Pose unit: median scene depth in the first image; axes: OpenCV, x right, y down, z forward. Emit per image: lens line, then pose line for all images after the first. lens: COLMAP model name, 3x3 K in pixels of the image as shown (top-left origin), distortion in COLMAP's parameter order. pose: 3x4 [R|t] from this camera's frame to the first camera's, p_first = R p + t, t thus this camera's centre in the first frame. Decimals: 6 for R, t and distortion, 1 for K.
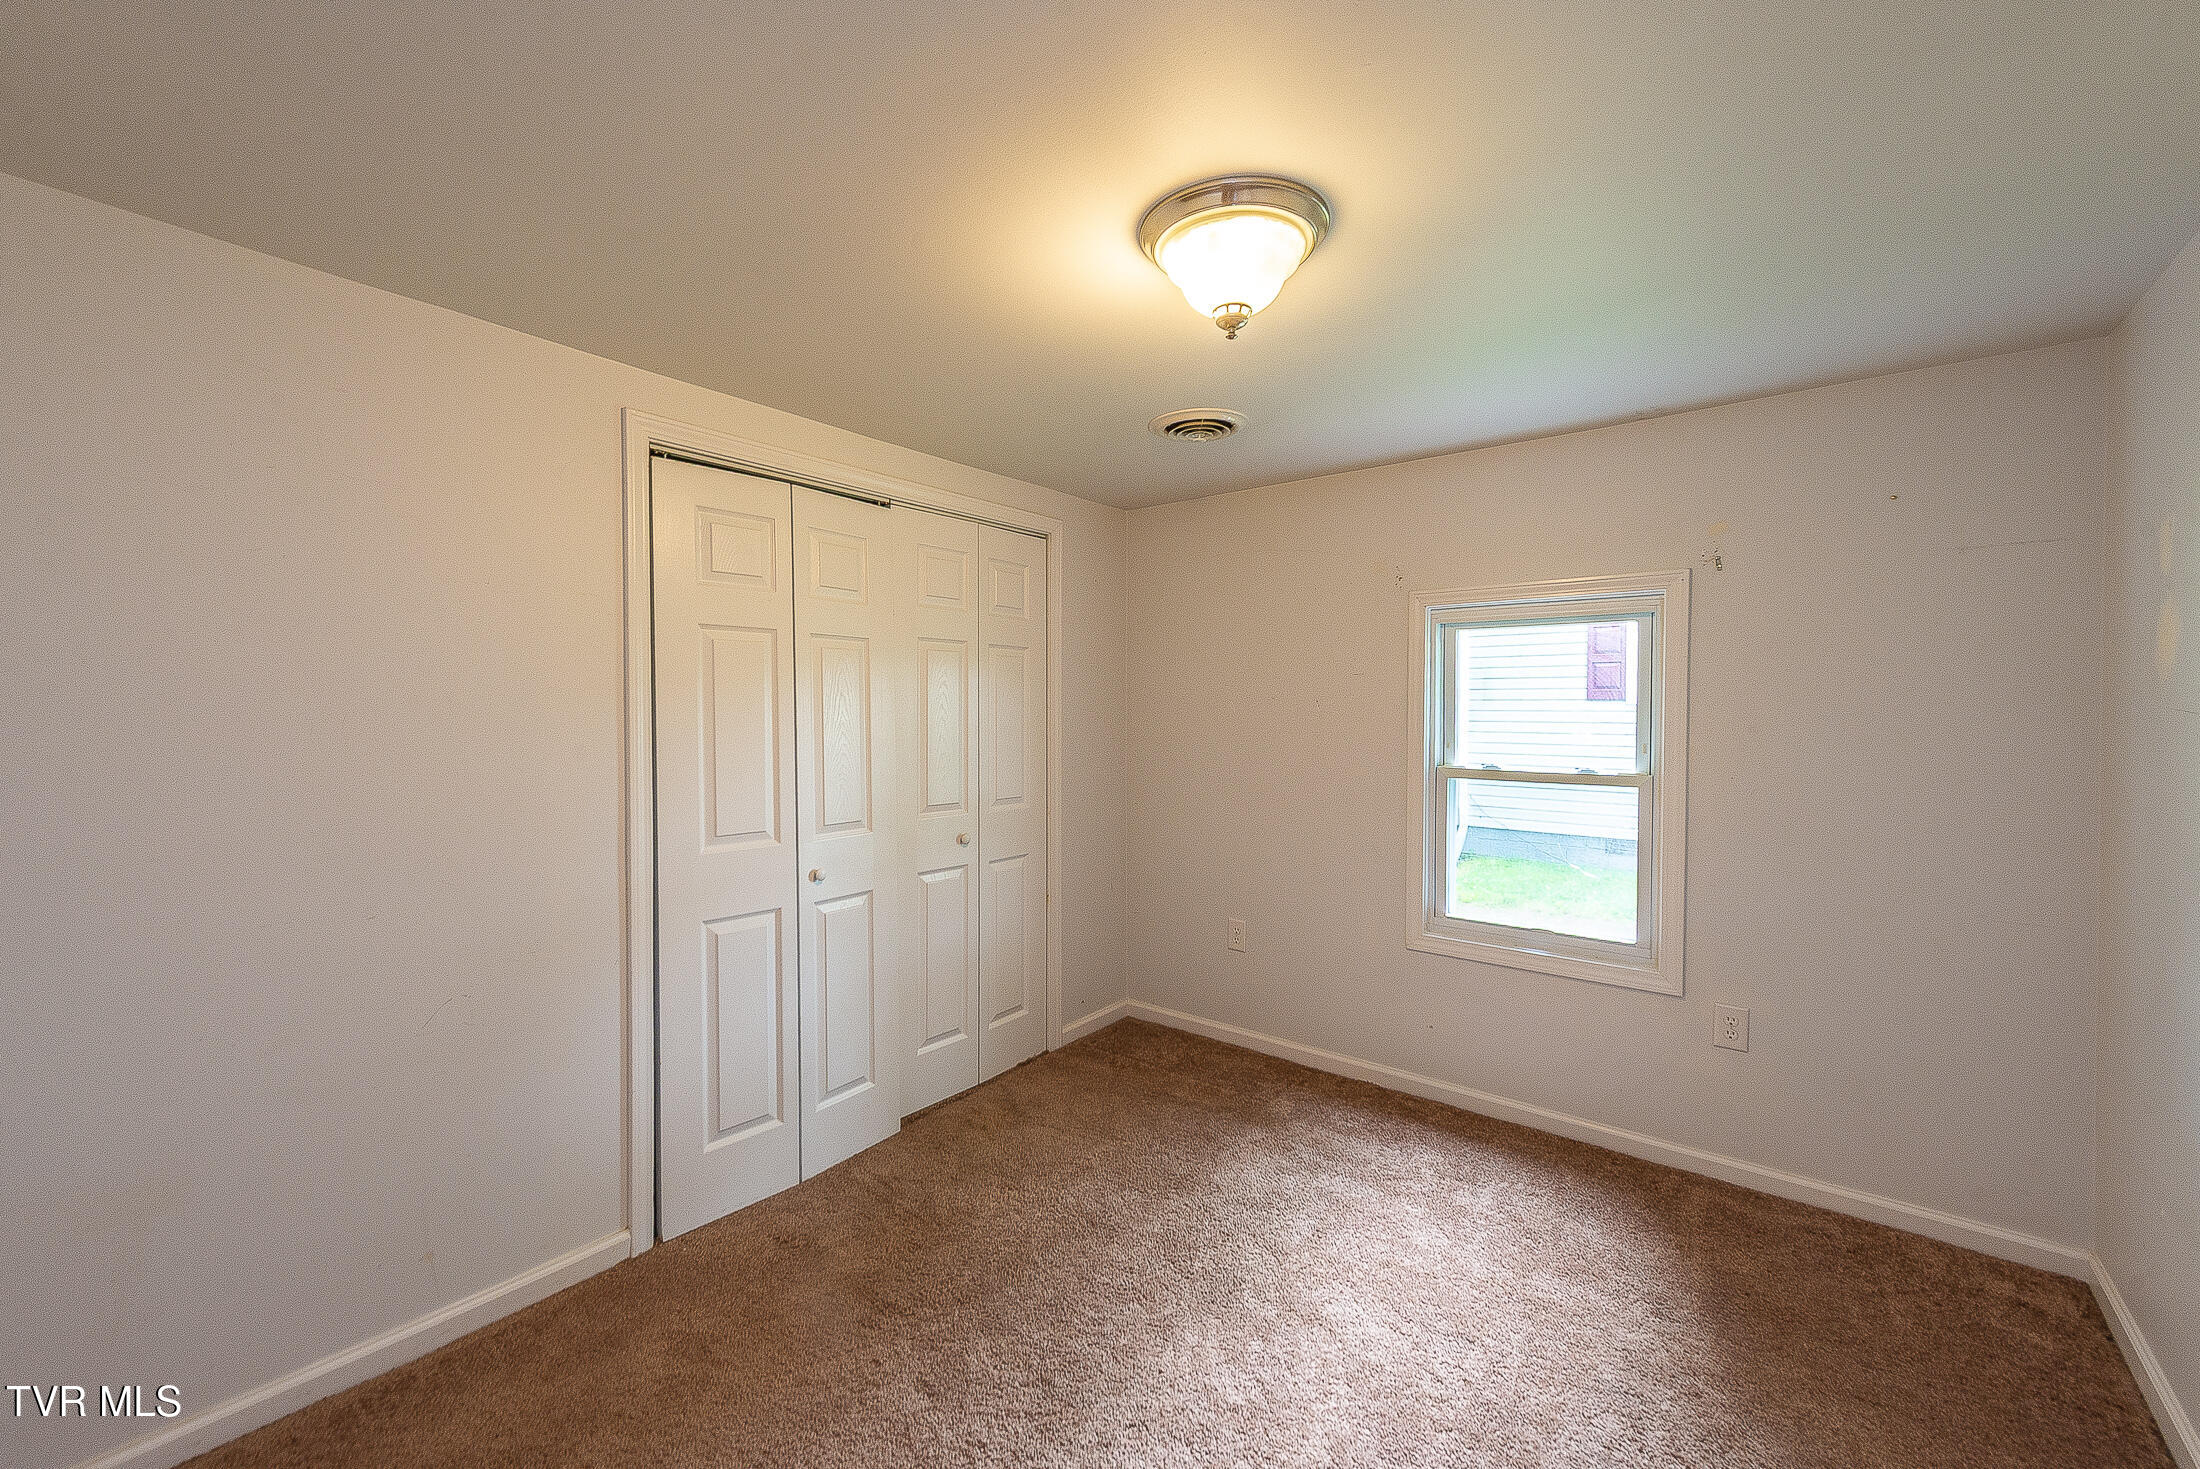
lens RADIAL K [[866.3, 0, 1101.7], [0, 866.3, 729.4], [0, 0, 1]] dist [0.010797, -0.001412]
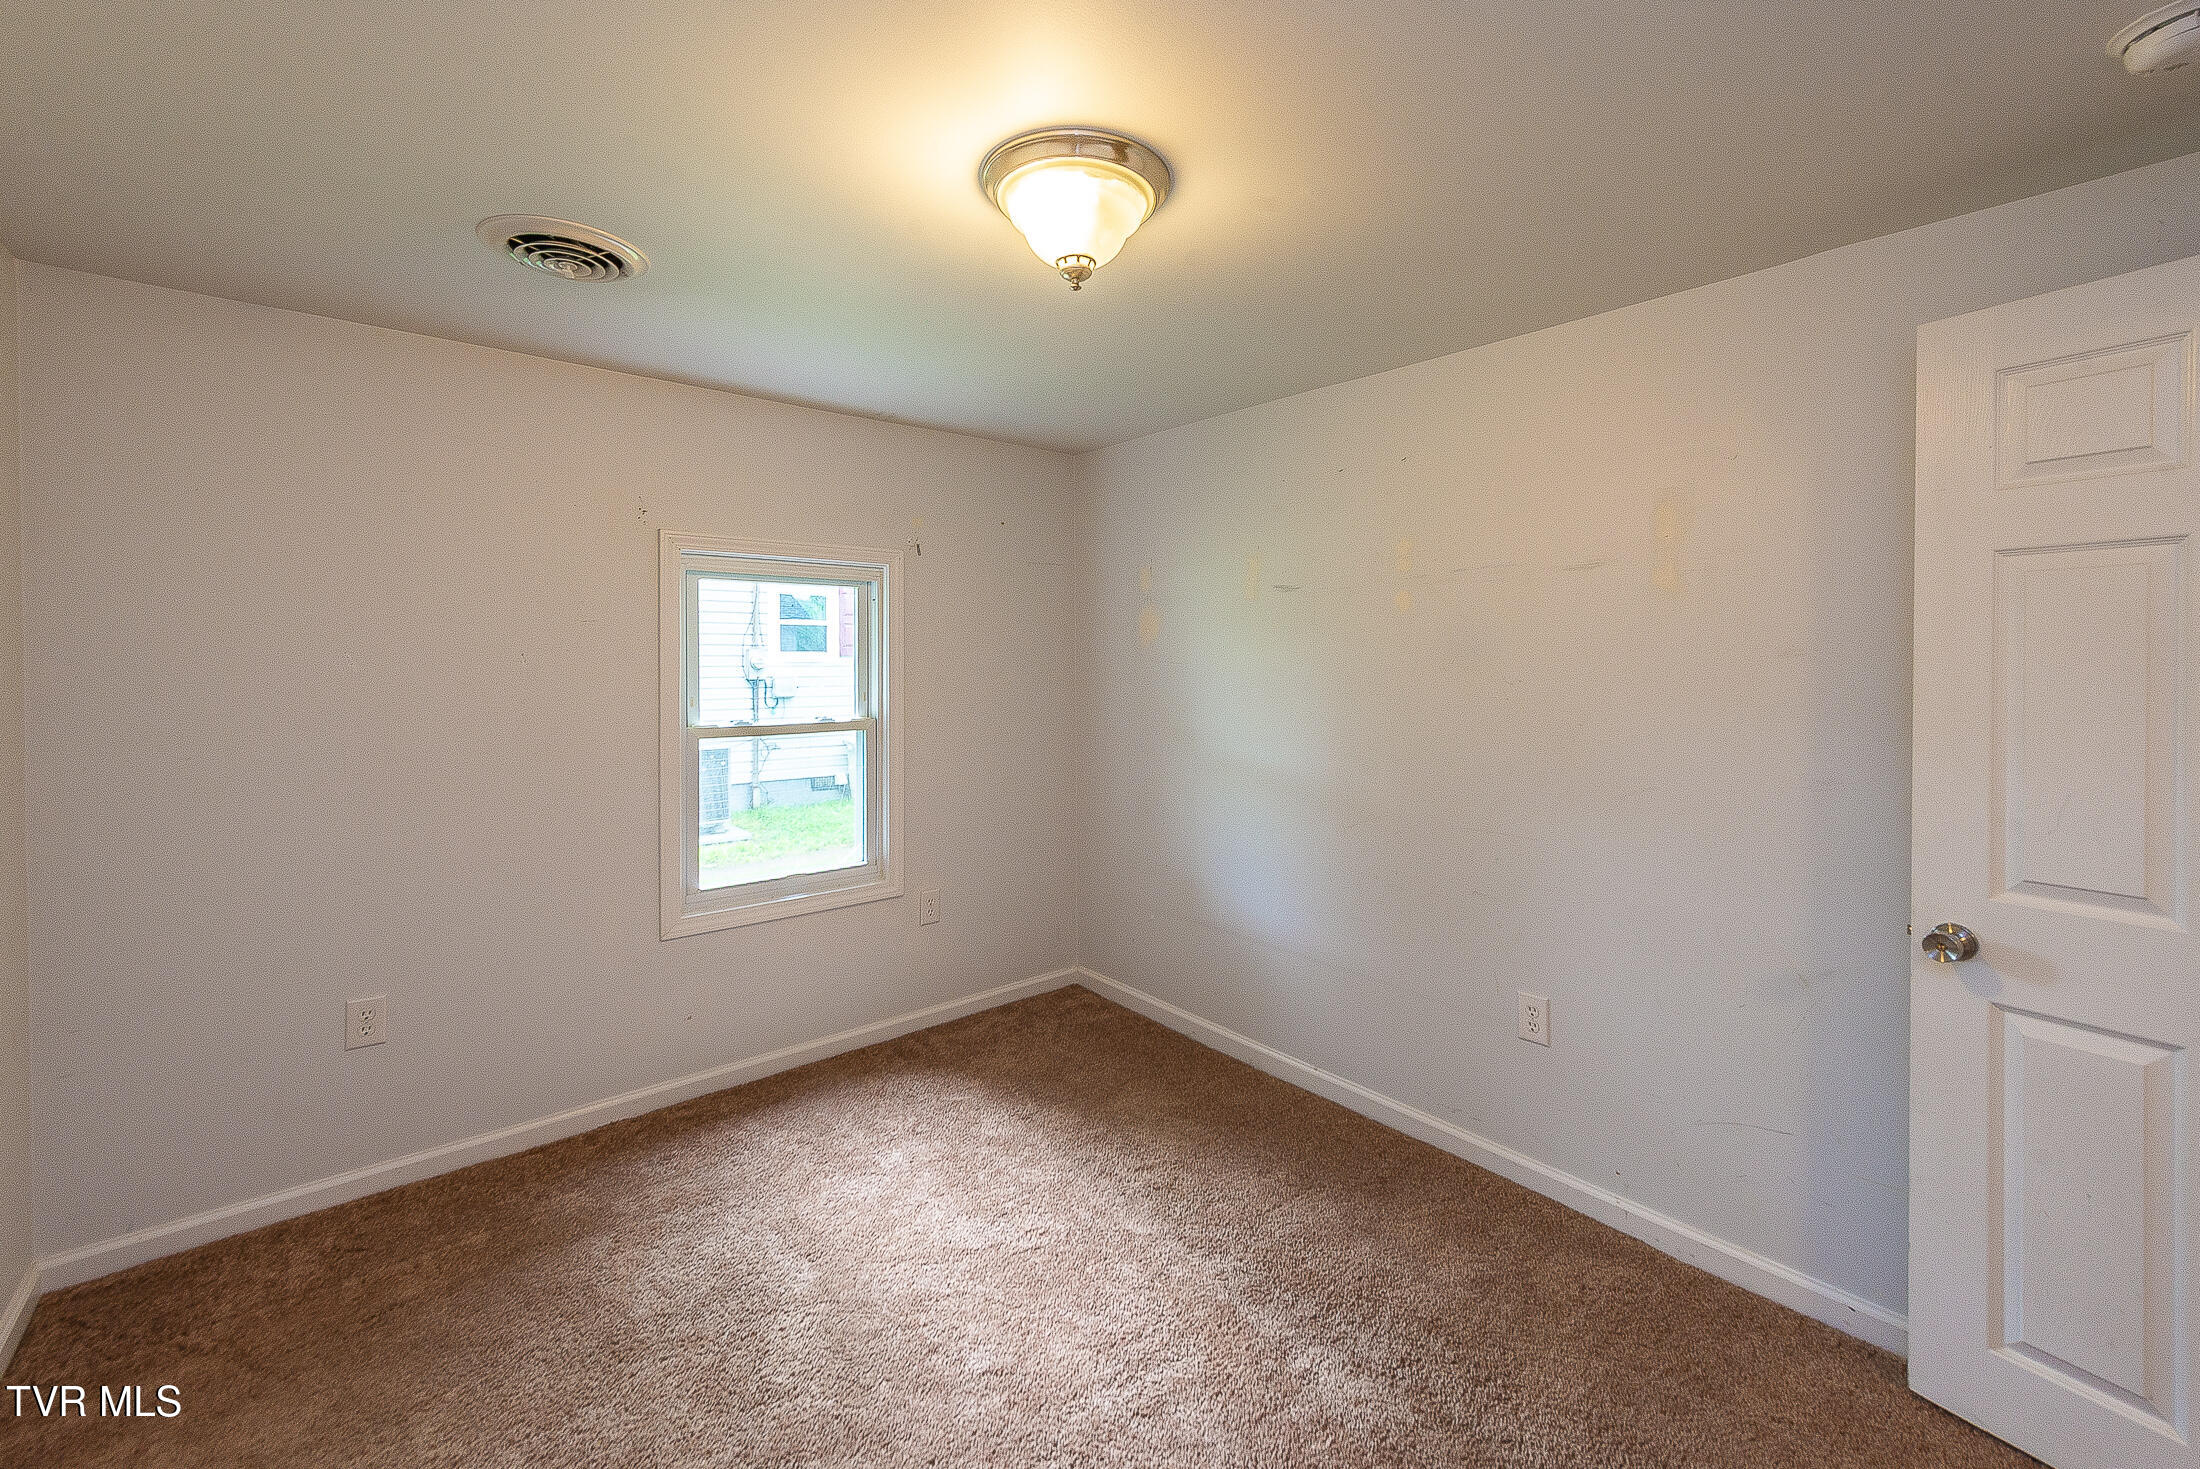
lens RADIAL K [[866.3, 0, 1137.3], [0, 866.3, 677.1], [0, 0, 1]] dist [0.010797, -0.001412]
pose [[0.203949, -0.017857, 0.978819, -0.429712], [0.027984, 0.999531, 0.012404, -0.008266], [-0.978581, 0.024862, 0.204353, 0.382355]]
